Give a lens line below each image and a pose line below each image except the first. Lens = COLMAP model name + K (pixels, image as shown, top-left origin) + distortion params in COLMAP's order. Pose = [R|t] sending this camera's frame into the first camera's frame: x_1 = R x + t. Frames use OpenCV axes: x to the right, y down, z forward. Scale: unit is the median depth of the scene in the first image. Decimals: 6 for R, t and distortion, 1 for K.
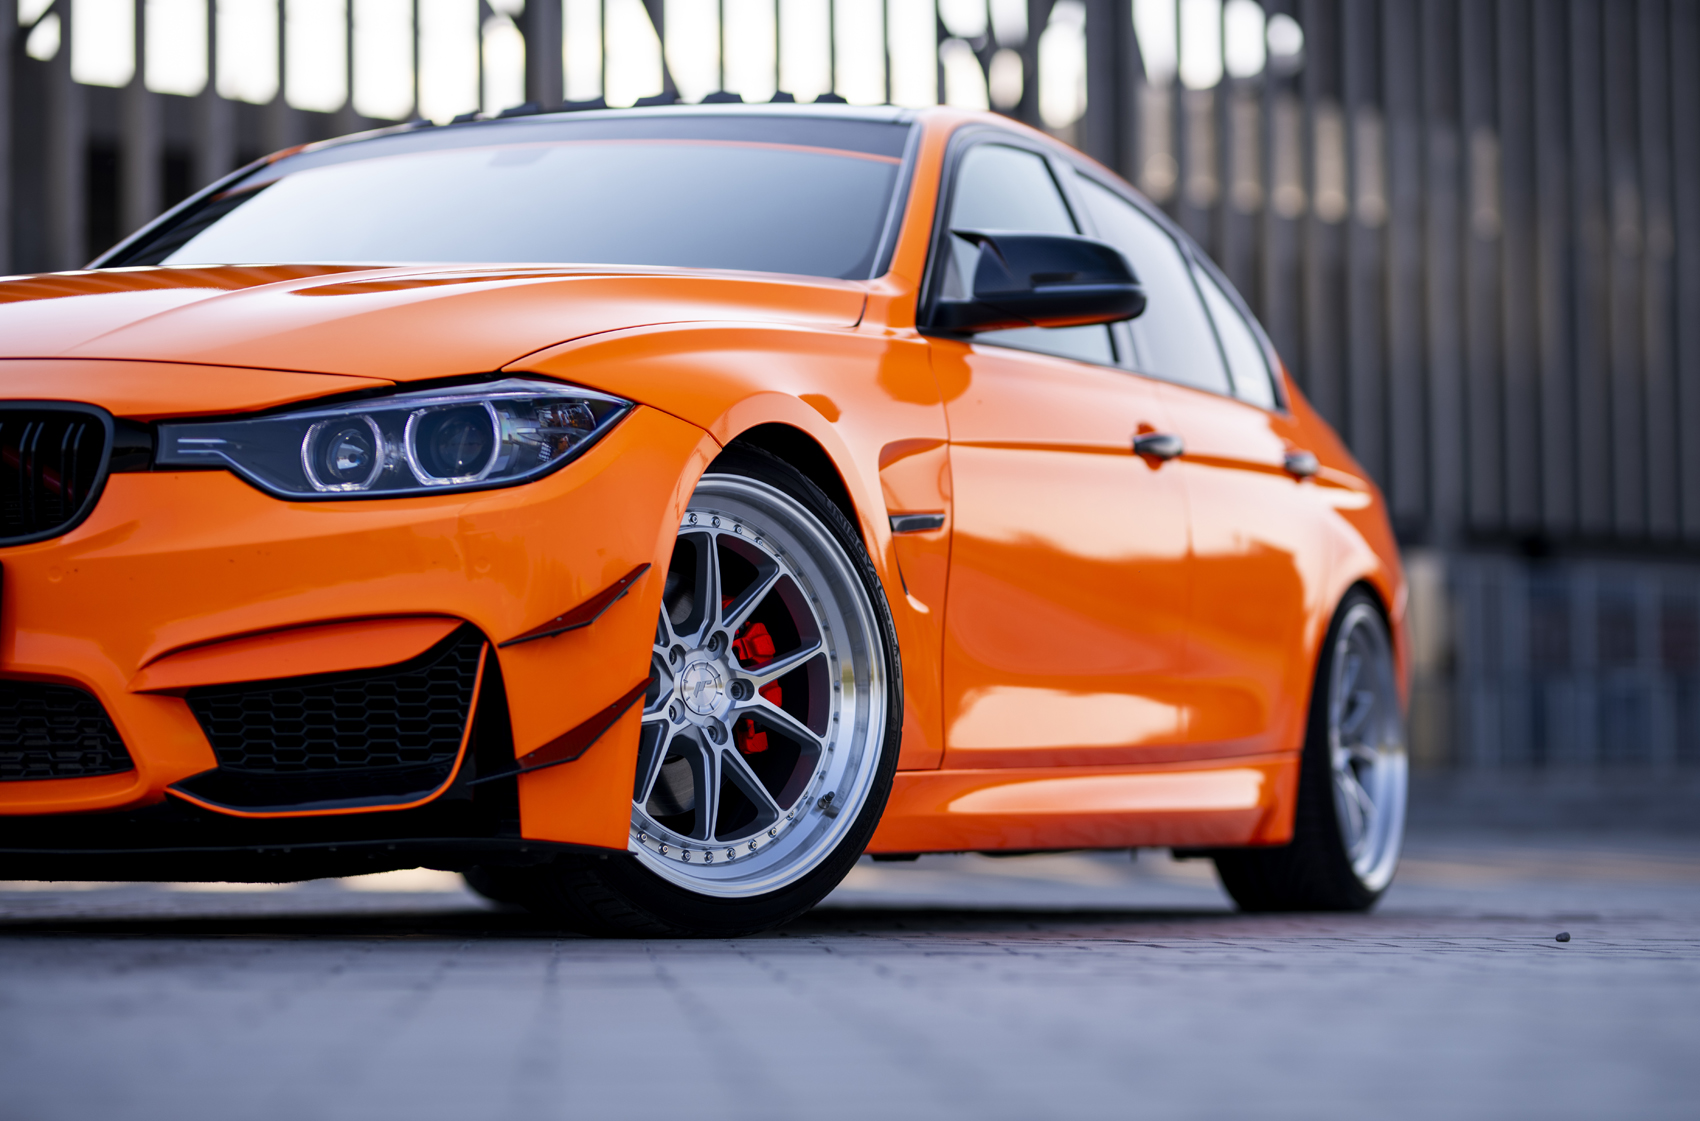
lens RADIAL K [[4338.4, 0, 850.0], [0, 4338.4, 560.5], [0, 0, 1]] dist [-0.035873, -0.117996]
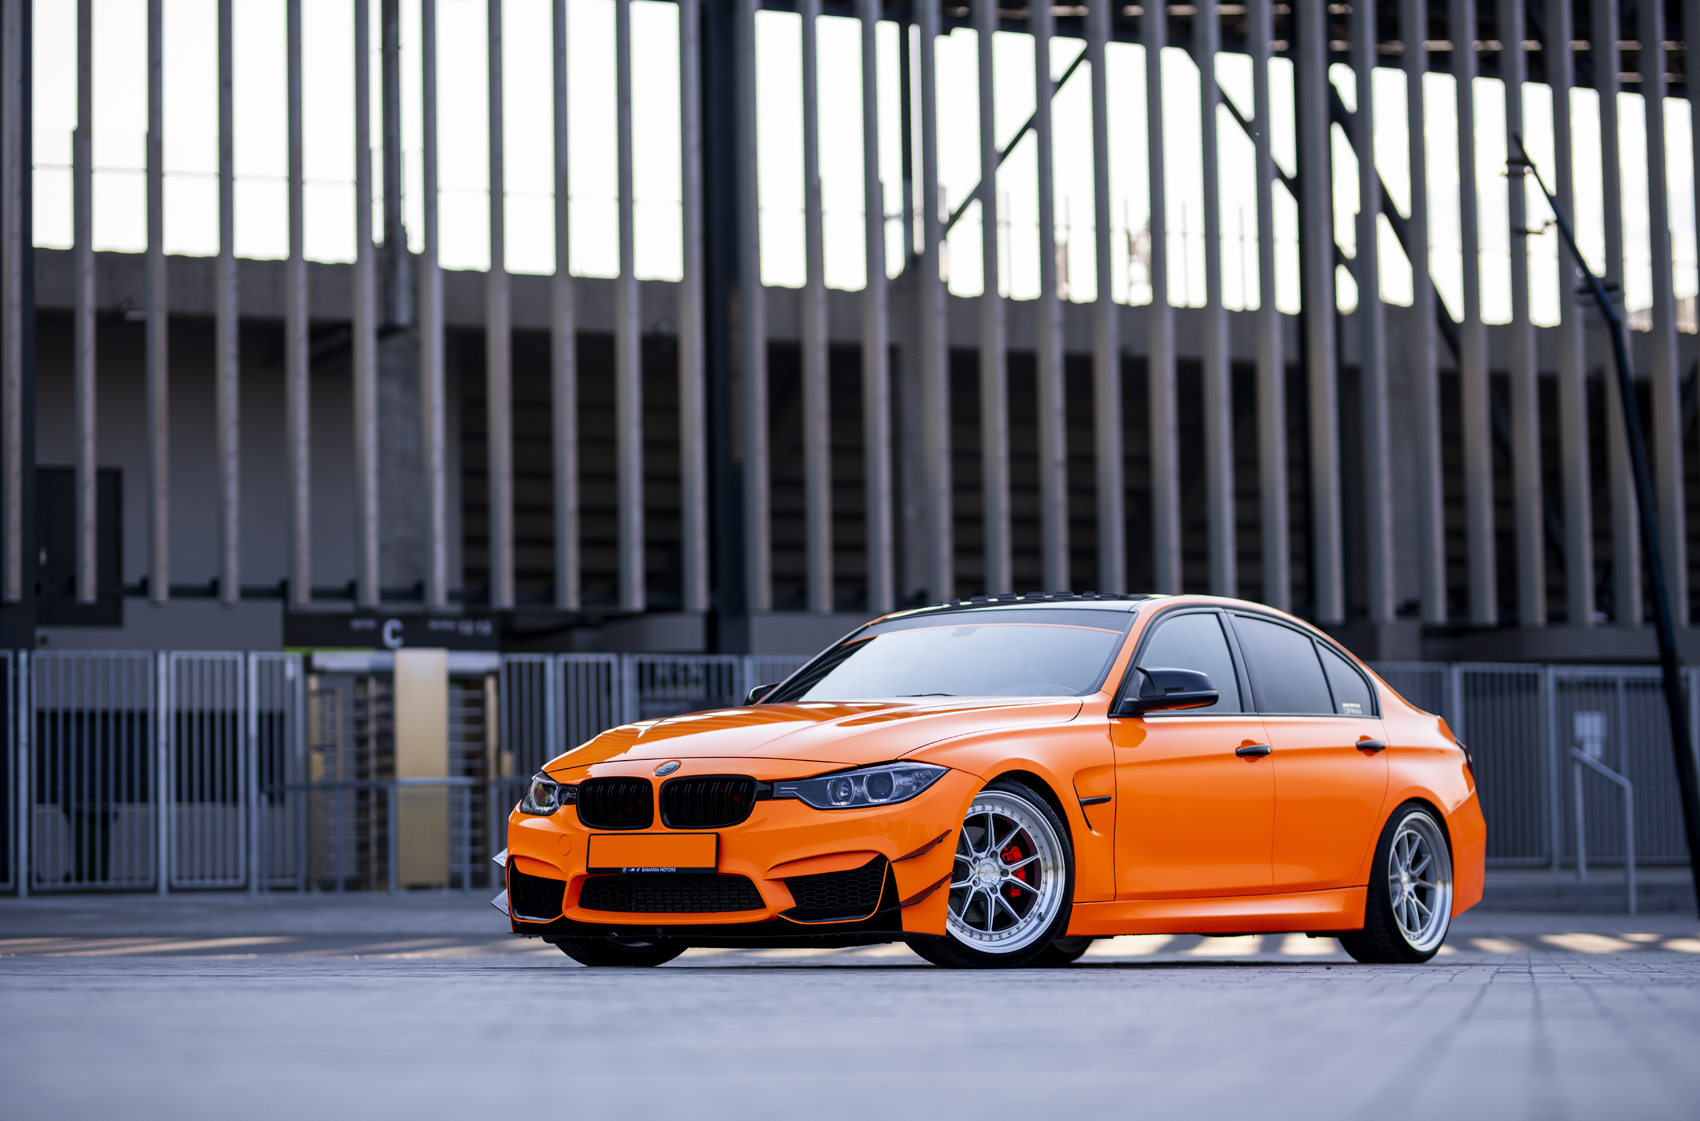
lens RADIAL K [[4338.4, 0, 850.0], [0, 4338.4, 560.5], [0, 0, 1]] dist [-0.035873, -0.117996]
pose [[0.976401, -0.025491, -0.214457, 0.455384], [0.021223, 0.999529, -0.022182, -0.103598], [0.214921, 0.017107, 0.976482, -1.590730]]
